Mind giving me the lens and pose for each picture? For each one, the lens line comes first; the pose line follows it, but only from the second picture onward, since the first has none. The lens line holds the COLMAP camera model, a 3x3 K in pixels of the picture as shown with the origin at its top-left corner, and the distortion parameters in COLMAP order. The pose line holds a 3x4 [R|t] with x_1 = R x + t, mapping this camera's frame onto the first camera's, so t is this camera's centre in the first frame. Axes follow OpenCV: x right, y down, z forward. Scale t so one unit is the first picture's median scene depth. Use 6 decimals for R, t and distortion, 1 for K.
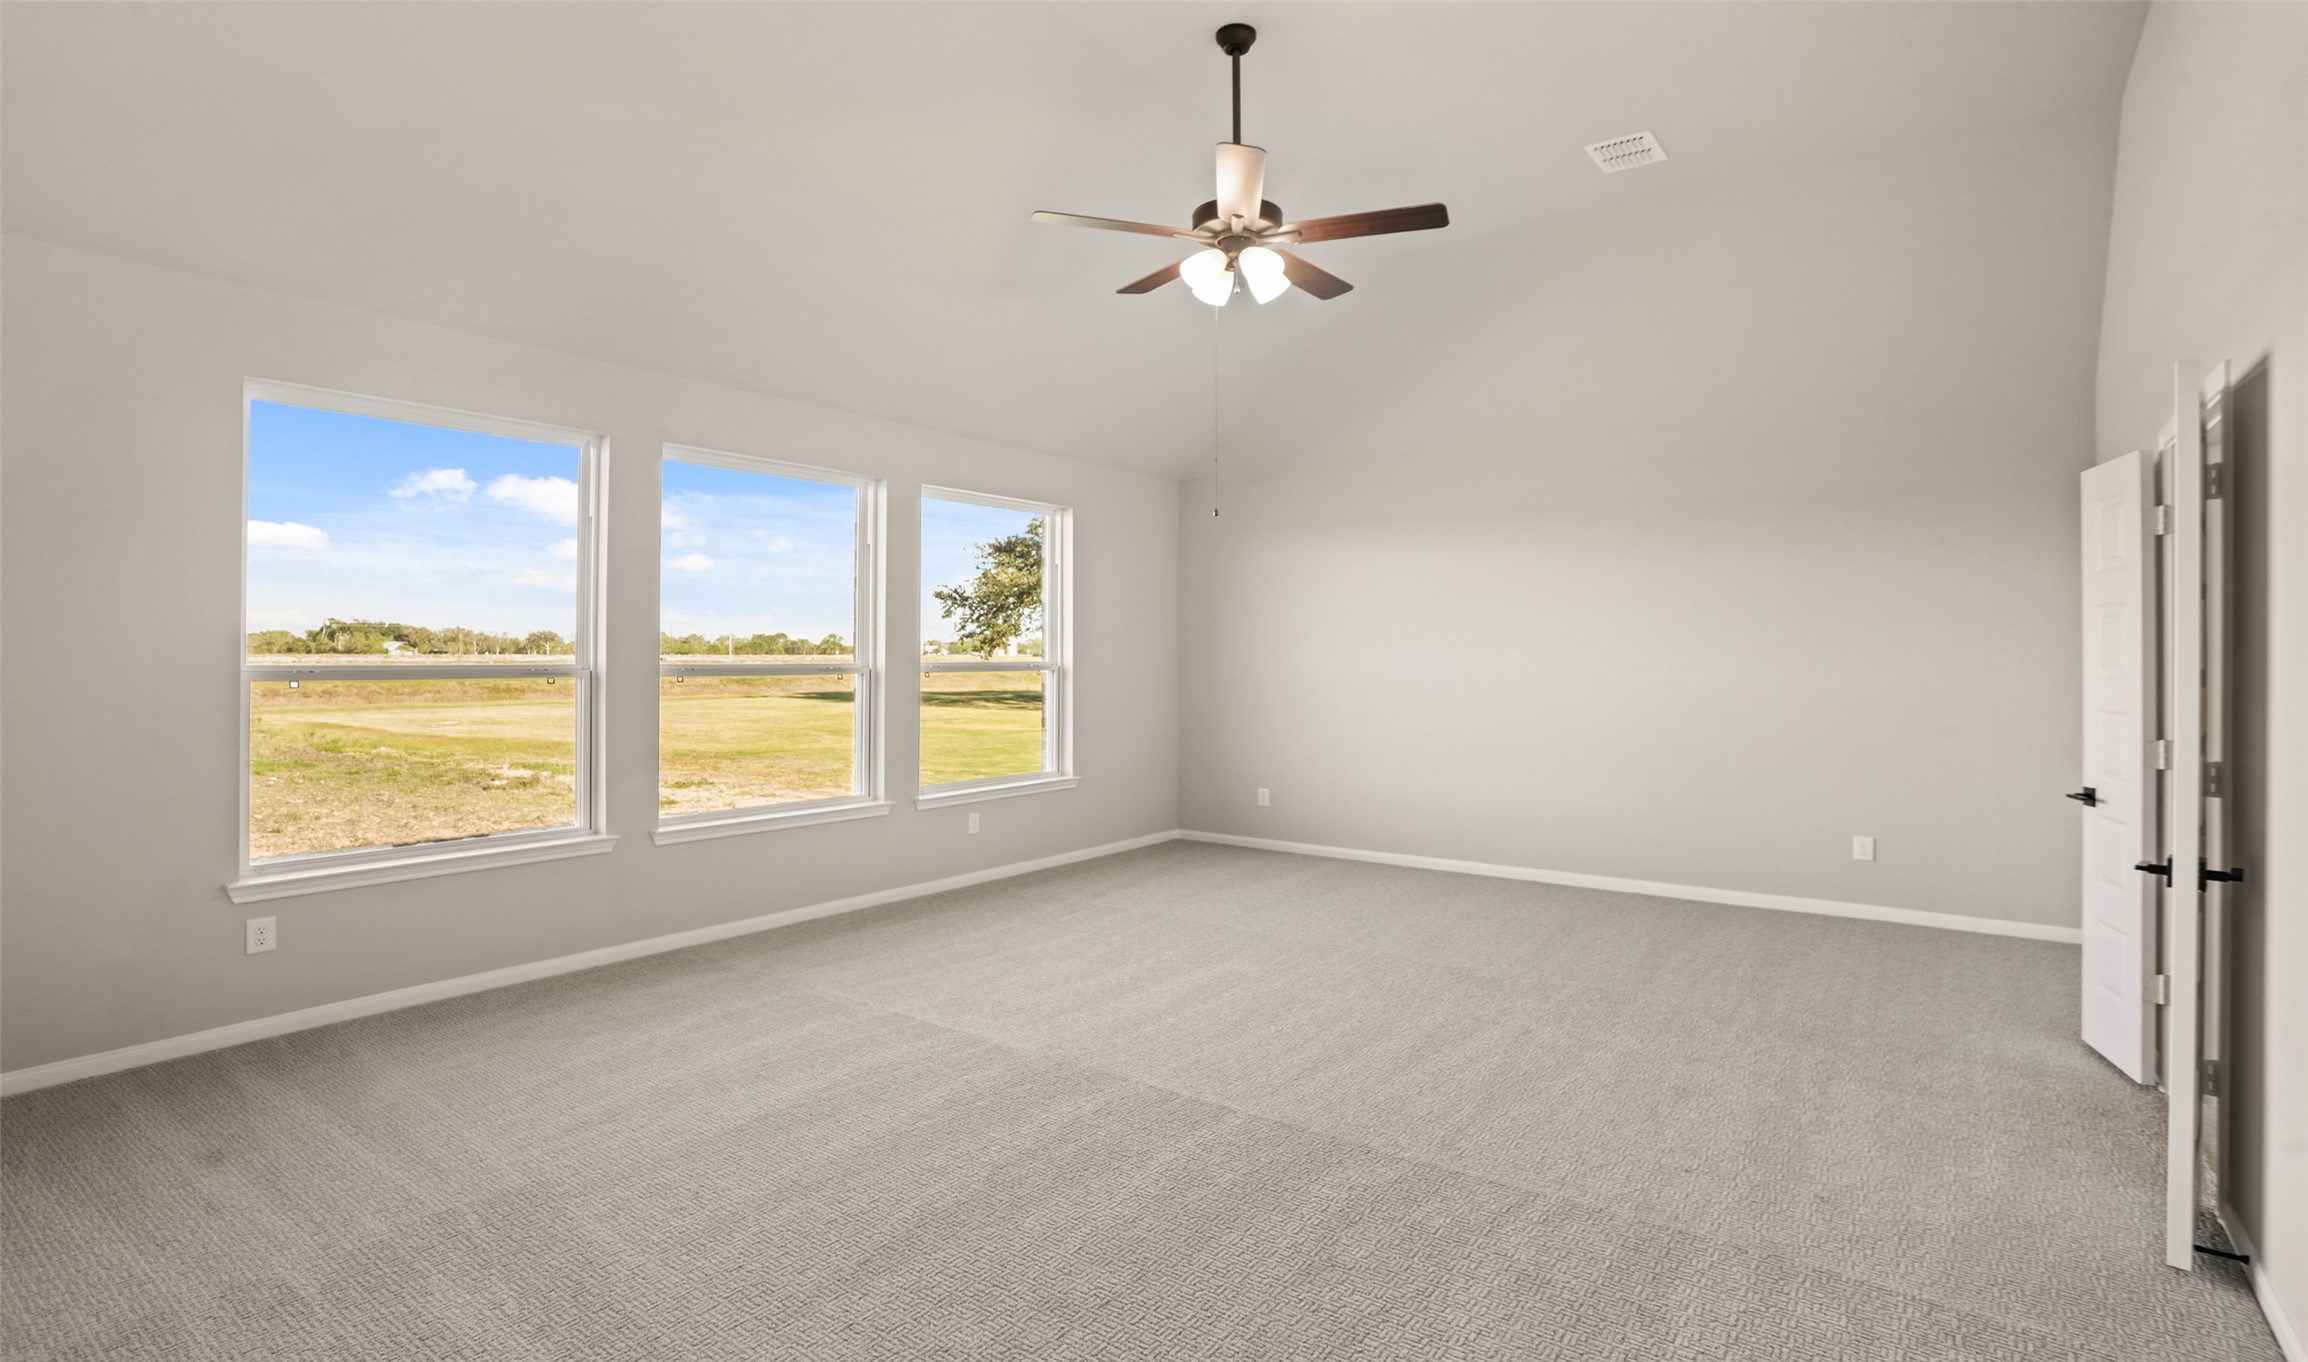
lens RADIAL K [[1147.7, 0, 1164.0], [0, 1147.7, 671.3], [0, 0, 1]] dist [-0.006437, -0.000171]
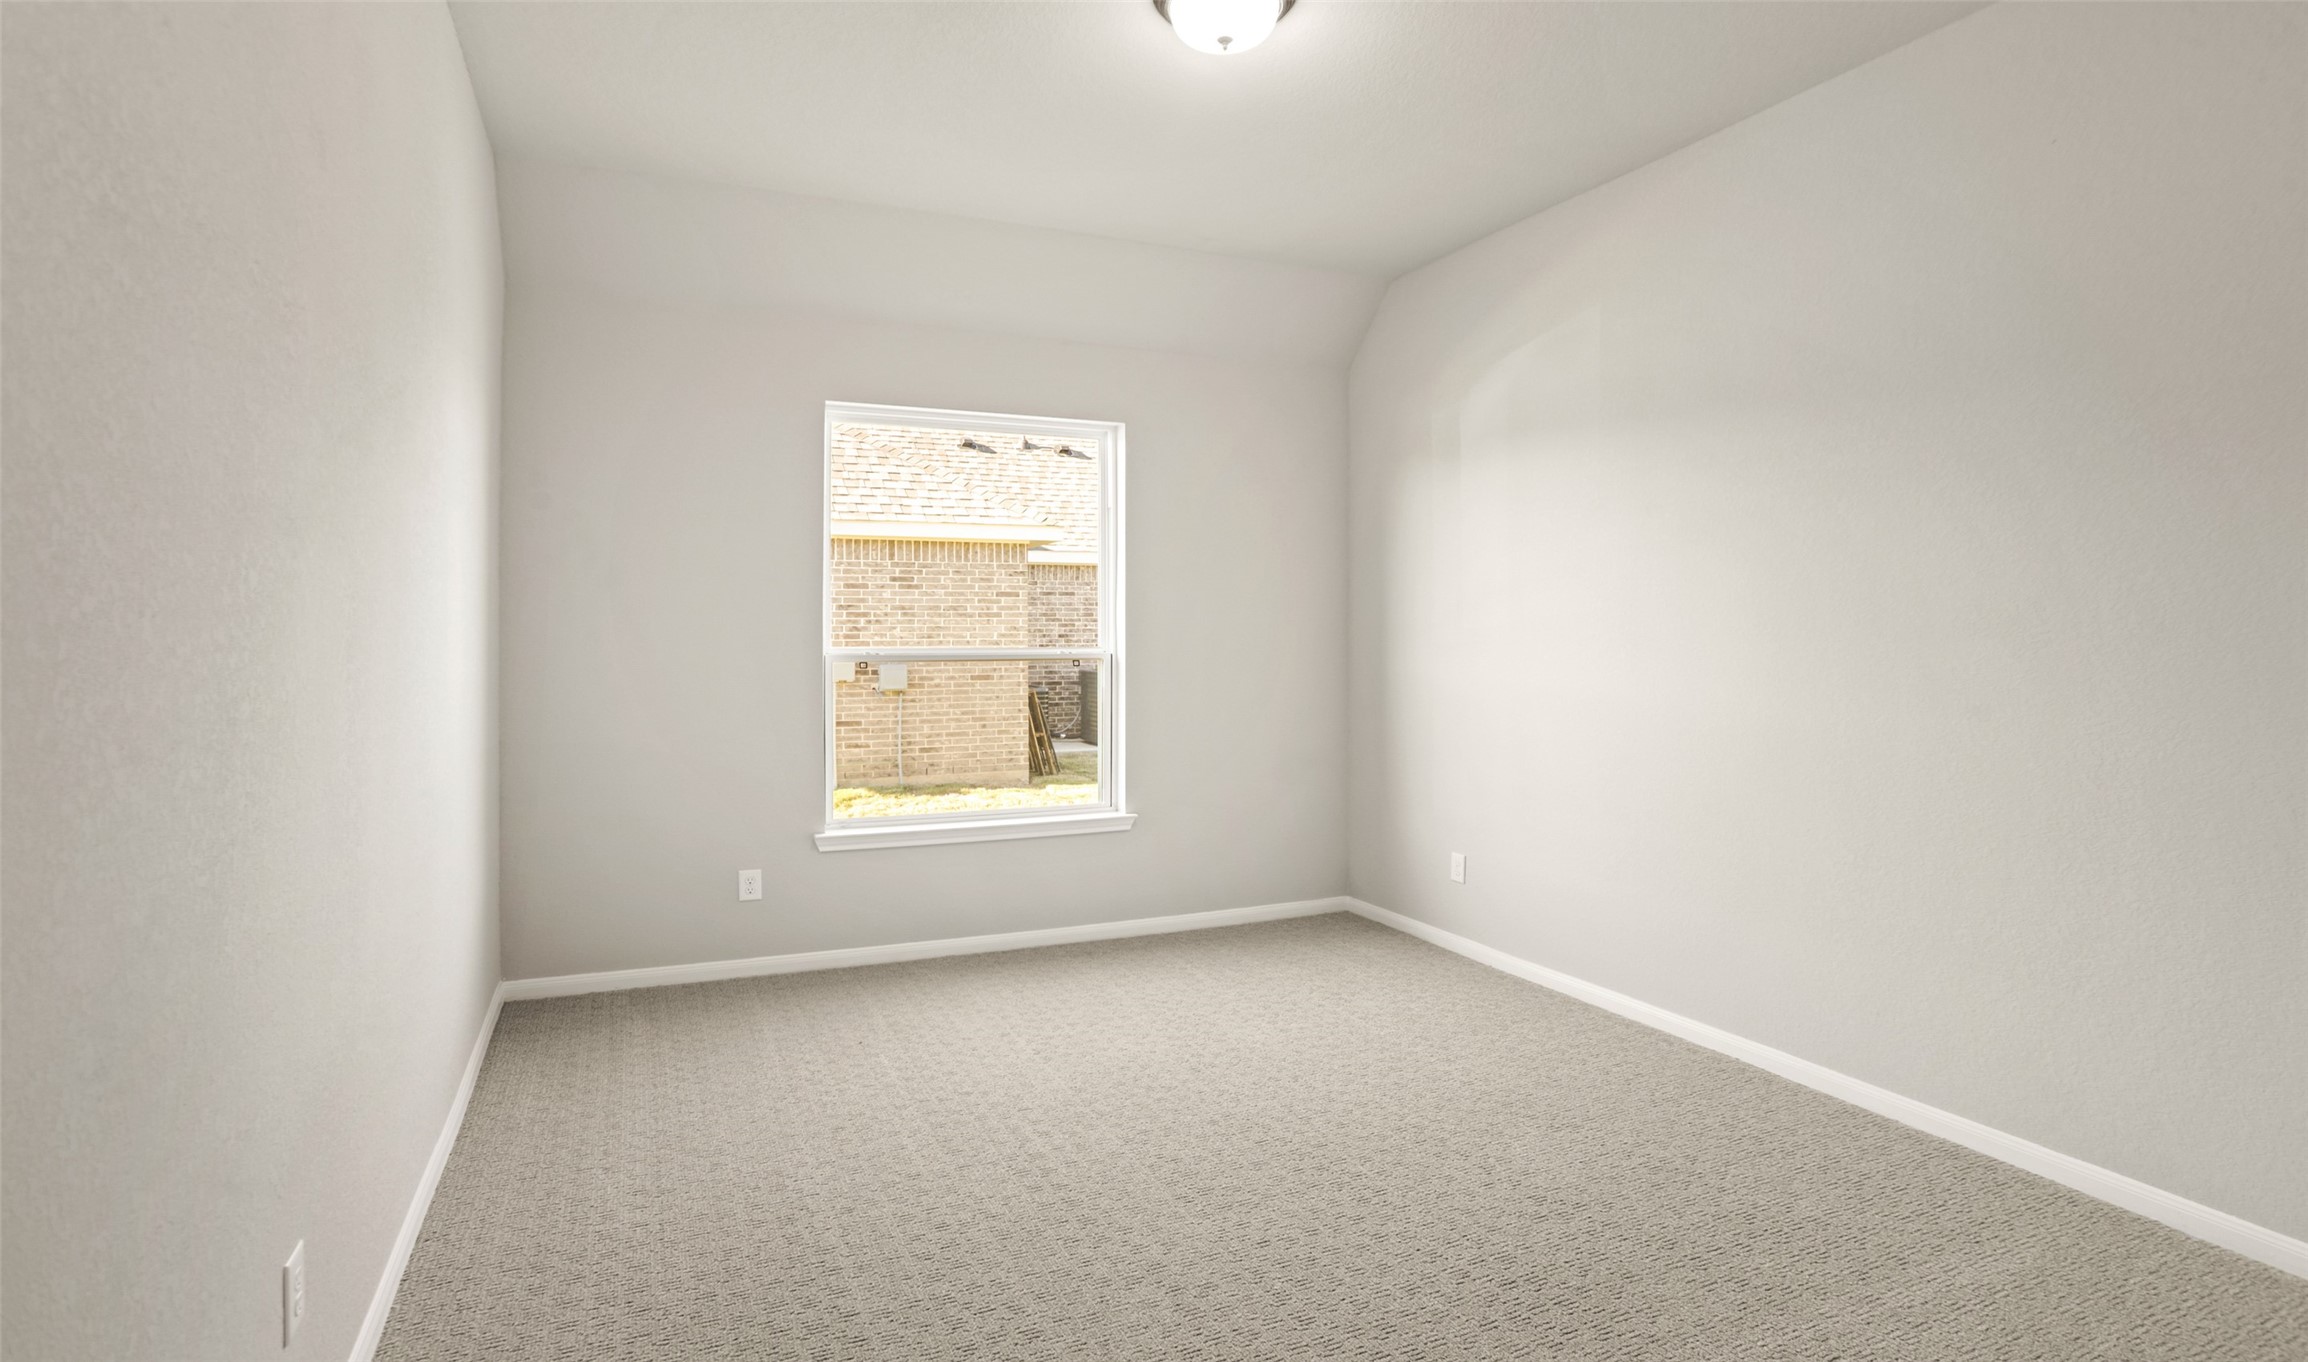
lens RADIAL K [[1147.7, 0, 1171.5], [0, 1147.7, 671.5], [0, 0, 1]] dist [-0.006437, -0.000171]
pose [[0.847588, 0.006532, -0.530615, 0.095483], [0.001380, 0.999894, 0.014514, -0.000846], [0.530653, -0.013034, 0.847489, 0.130206]]
